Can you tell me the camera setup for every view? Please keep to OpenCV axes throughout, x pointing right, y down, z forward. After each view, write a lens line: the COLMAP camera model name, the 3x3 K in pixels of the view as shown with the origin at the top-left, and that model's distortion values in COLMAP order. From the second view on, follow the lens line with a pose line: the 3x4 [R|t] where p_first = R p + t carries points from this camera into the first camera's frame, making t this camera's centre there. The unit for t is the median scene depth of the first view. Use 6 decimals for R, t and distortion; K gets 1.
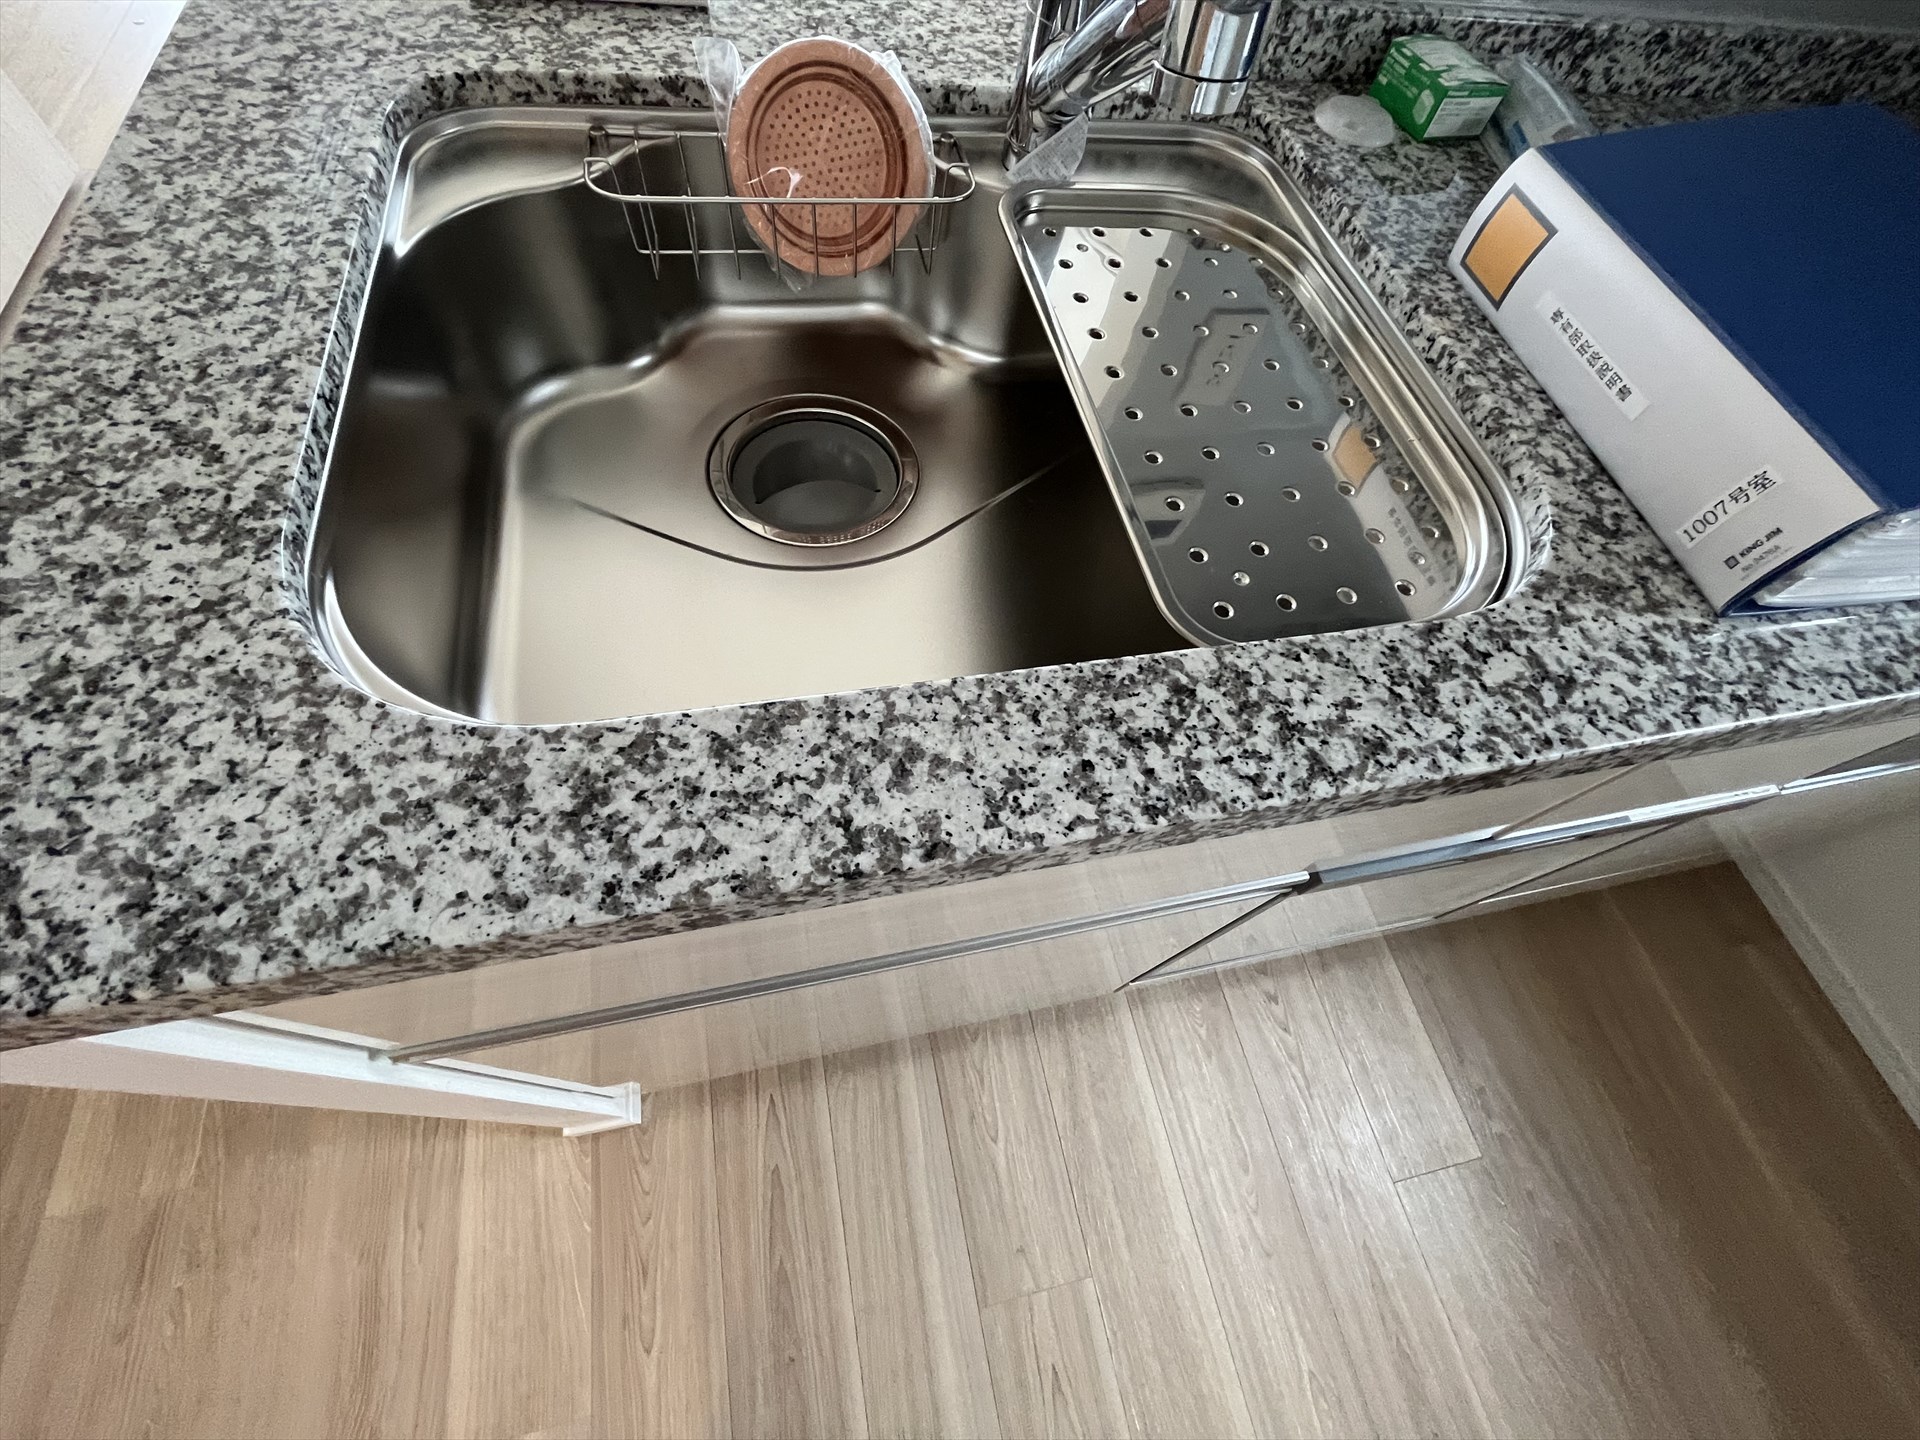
lens RADIAL K [[782.2, 0, 953.1], [0, 782.2, 712.1], [0, 0, 1]] dist [-0.002928, 0.000566]
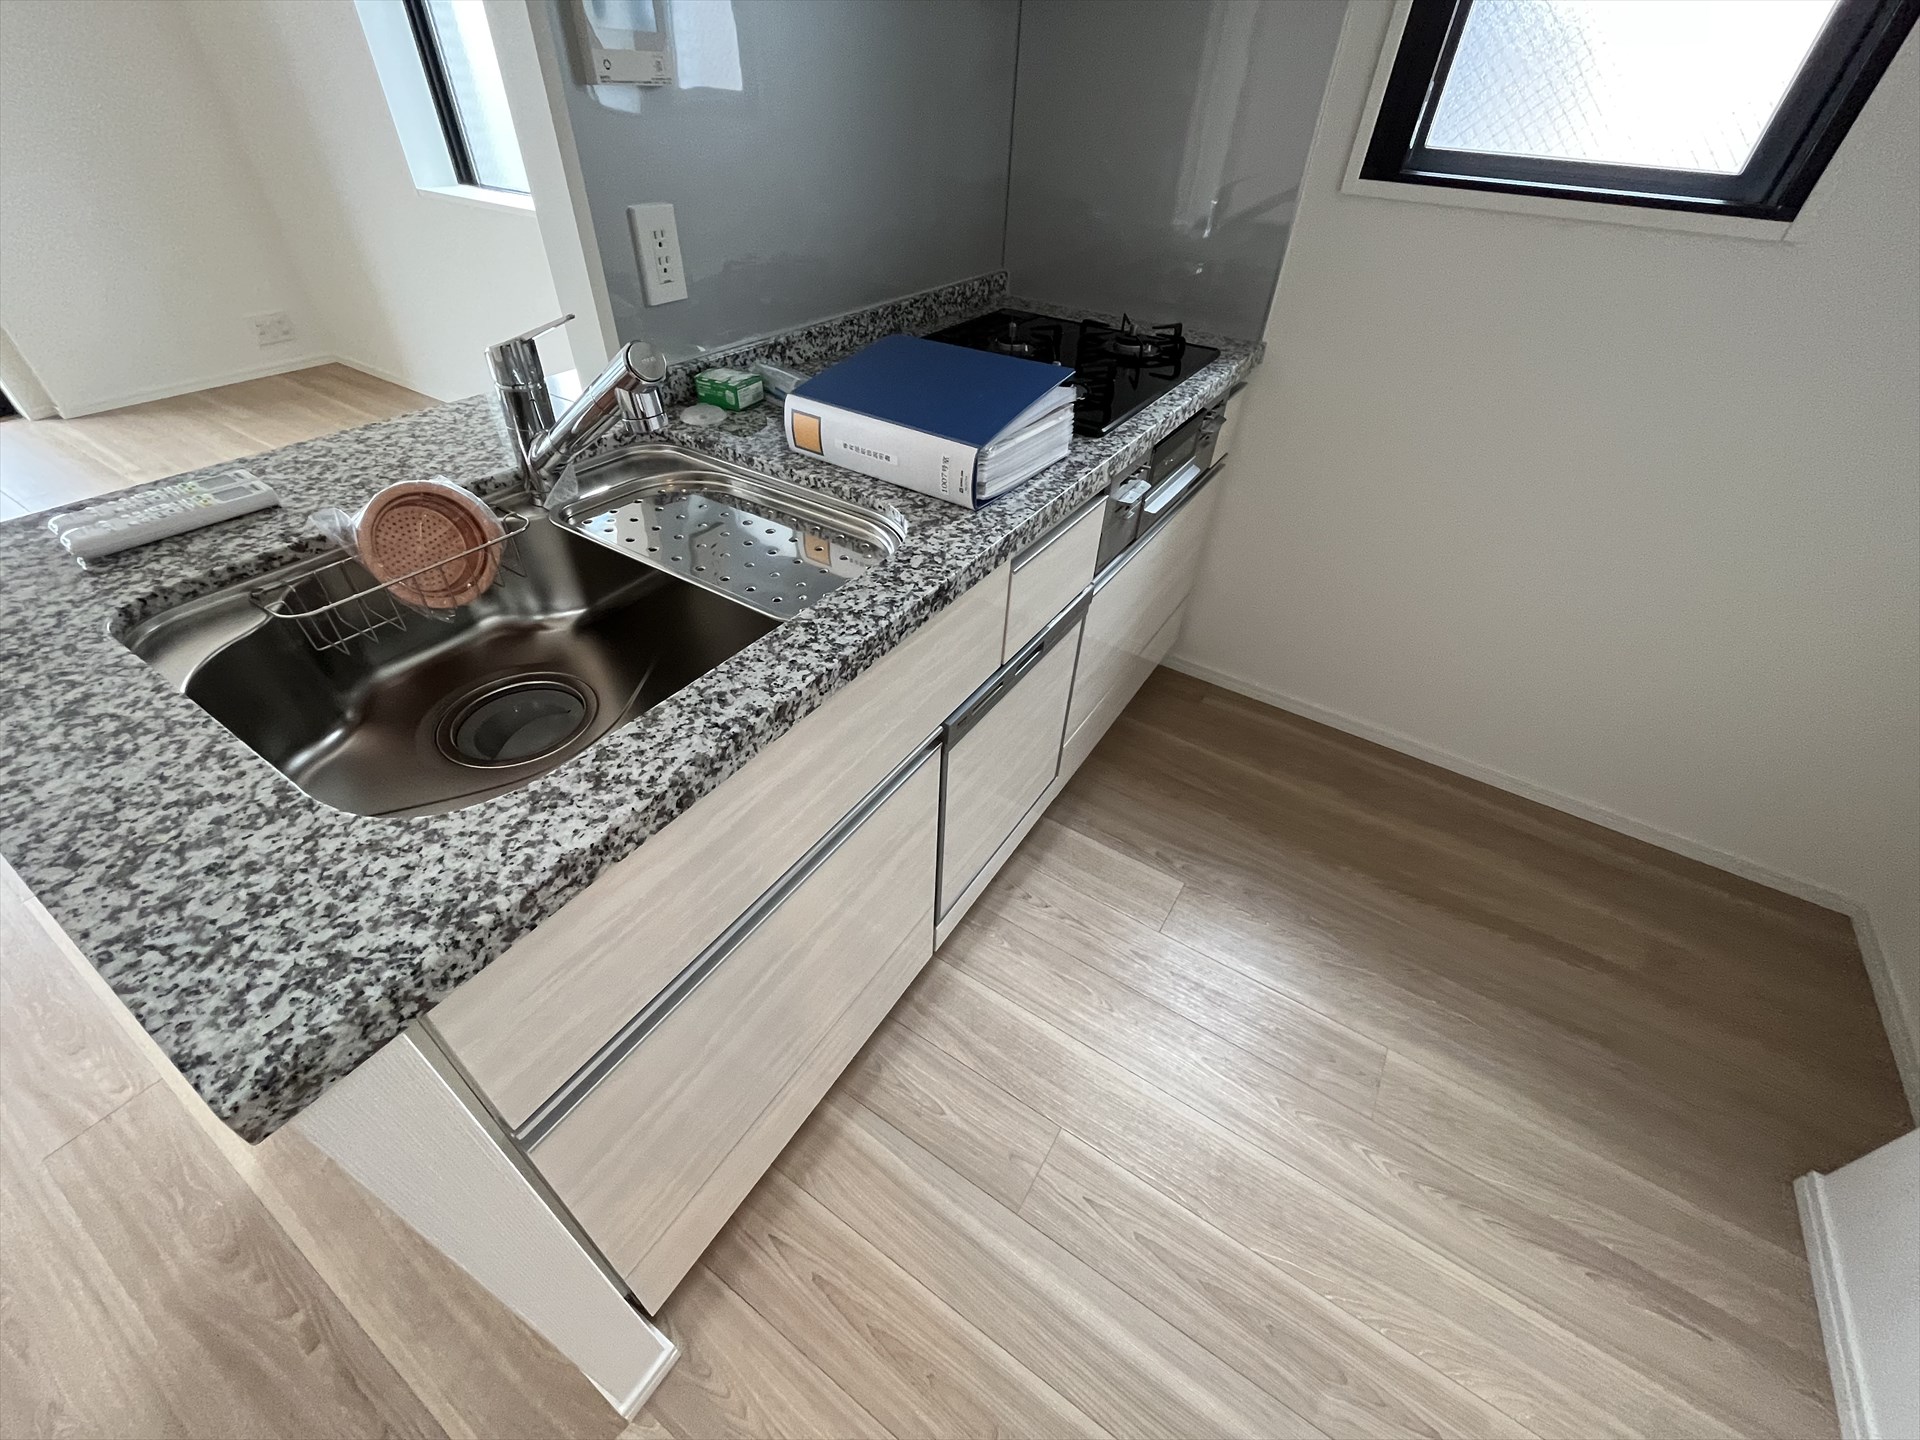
lens RADIAL K [[782.2, 0, 960.3], [0, 782.2, 724.0], [0, 0, 1]] dist [-0.002928, 0.000566]
pose [[0.698794, -0.522287, 0.488777, -0.594941], [0.643703, 0.757148, -0.111232, 0.673615], [-0.311982, 0.392355, 0.865289, -0.860271]]
